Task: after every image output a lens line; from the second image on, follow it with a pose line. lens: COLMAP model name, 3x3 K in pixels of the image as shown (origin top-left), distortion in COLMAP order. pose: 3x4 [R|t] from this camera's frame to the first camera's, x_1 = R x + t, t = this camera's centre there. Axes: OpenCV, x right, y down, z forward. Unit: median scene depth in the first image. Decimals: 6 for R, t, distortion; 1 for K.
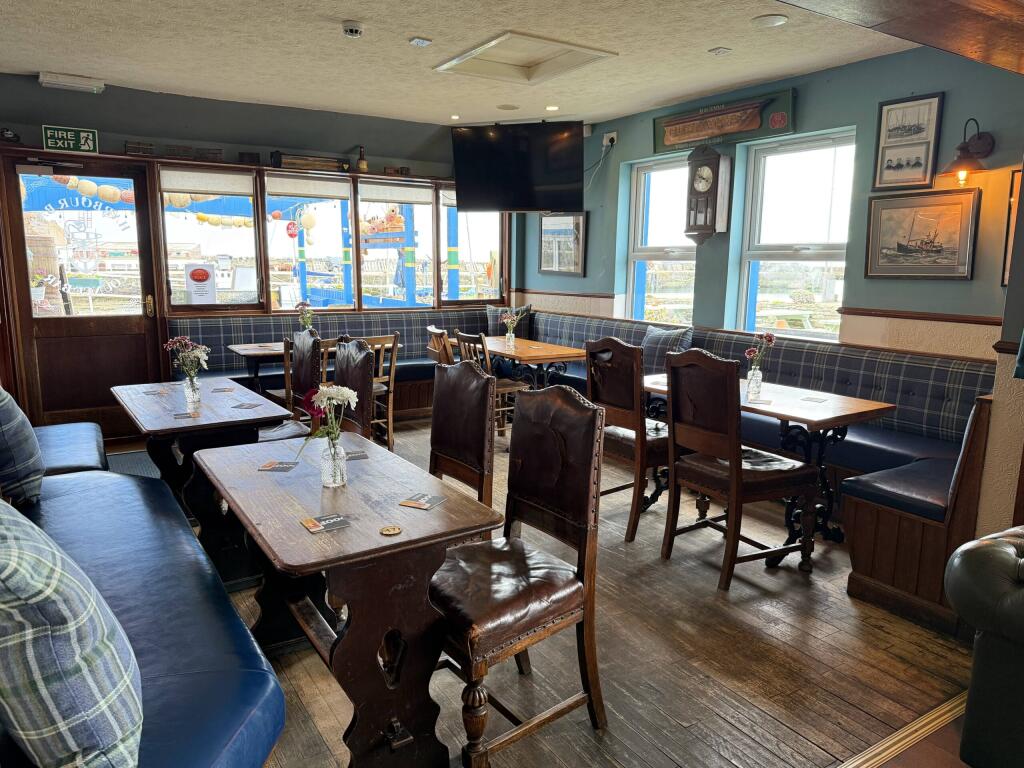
lens RADIAL K [[723.8, 0, 510.6], [0, 723.8, 385.1], [0, 0, 1]] dist [-0.006842, -0.002943]
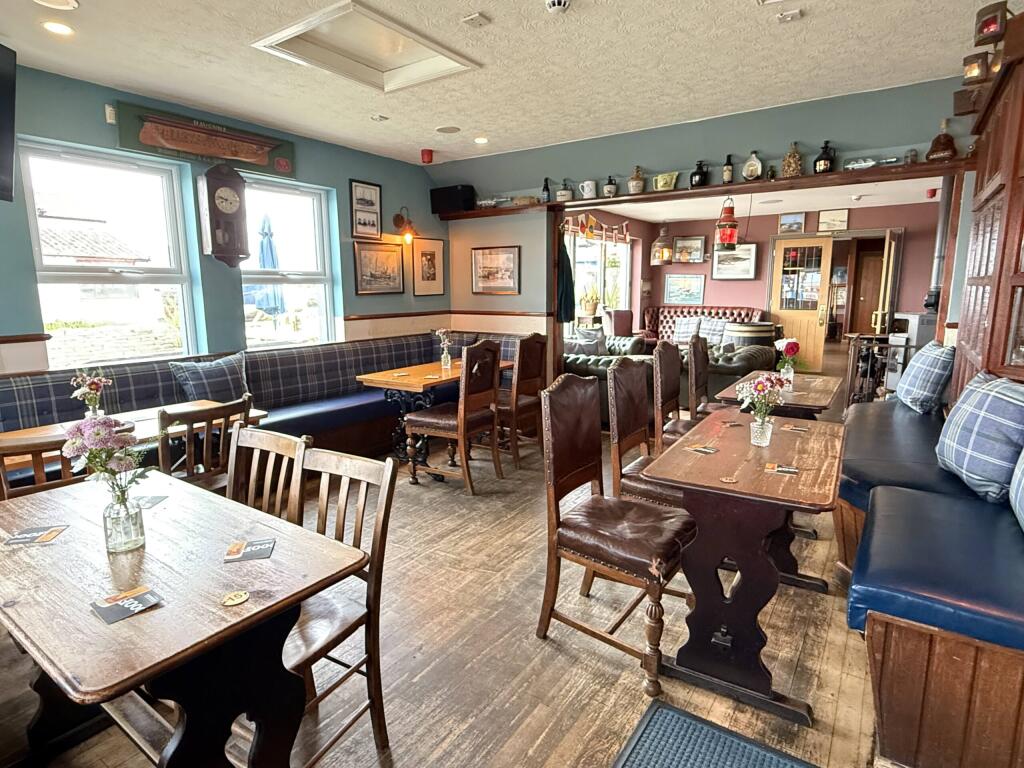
lens RADIAL K [[559.9, 0, 510.7], [0, 559.9, 382.6], [0, 0, 1]] dist [-0.000863, 0.000013]
pose [[-0.383822, -0.162429, 0.909009, -0.748798], [0.155889, 0.958881, 0.237164, -0.208132], [-0.910153, 0.232734, -0.342719, 1.195058]]
